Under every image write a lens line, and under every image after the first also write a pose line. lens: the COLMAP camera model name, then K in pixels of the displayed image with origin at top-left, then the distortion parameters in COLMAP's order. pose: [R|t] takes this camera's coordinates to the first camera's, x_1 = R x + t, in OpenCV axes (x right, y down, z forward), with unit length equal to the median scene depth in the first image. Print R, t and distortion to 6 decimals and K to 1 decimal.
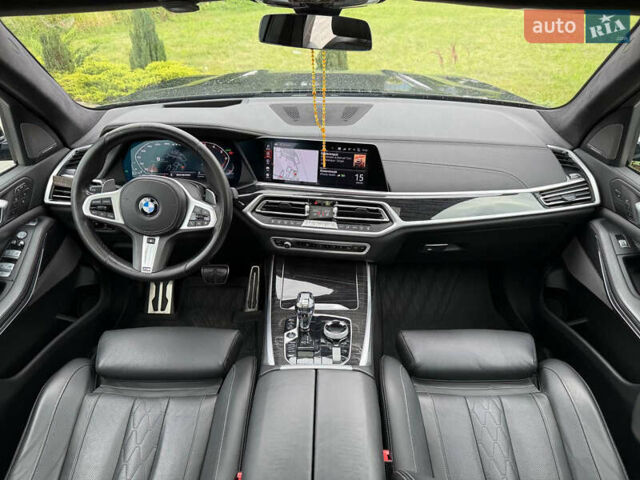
lens RADIAL K [[461.8, 0, 320.2], [0, 461.8, 244.8], [0, 0, 1]] dist [0.106096, -0.129792]
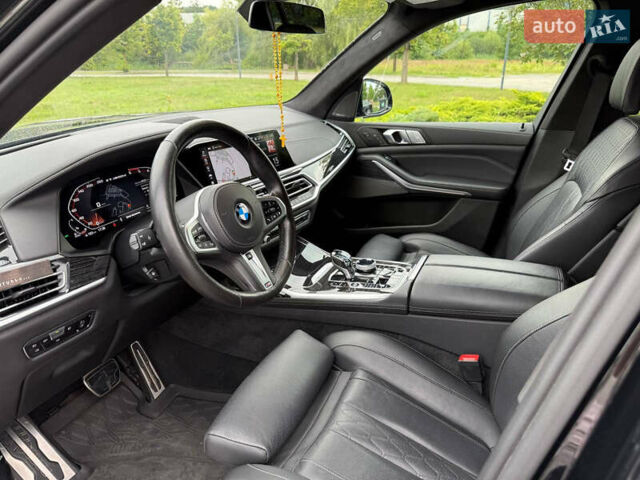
lens RADIAL K [[461.8, 0, 320.2], [0, 461.8, 244.8], [0, 0, 1]] dist [0.106096, -0.129792]
pose [[0.394790, -0.351438, 0.848901, -0.904022], [0.486053, 0.863959, 0.131629, -0.066541], [-0.779675, 0.360645, 0.511900, 0.429601]]
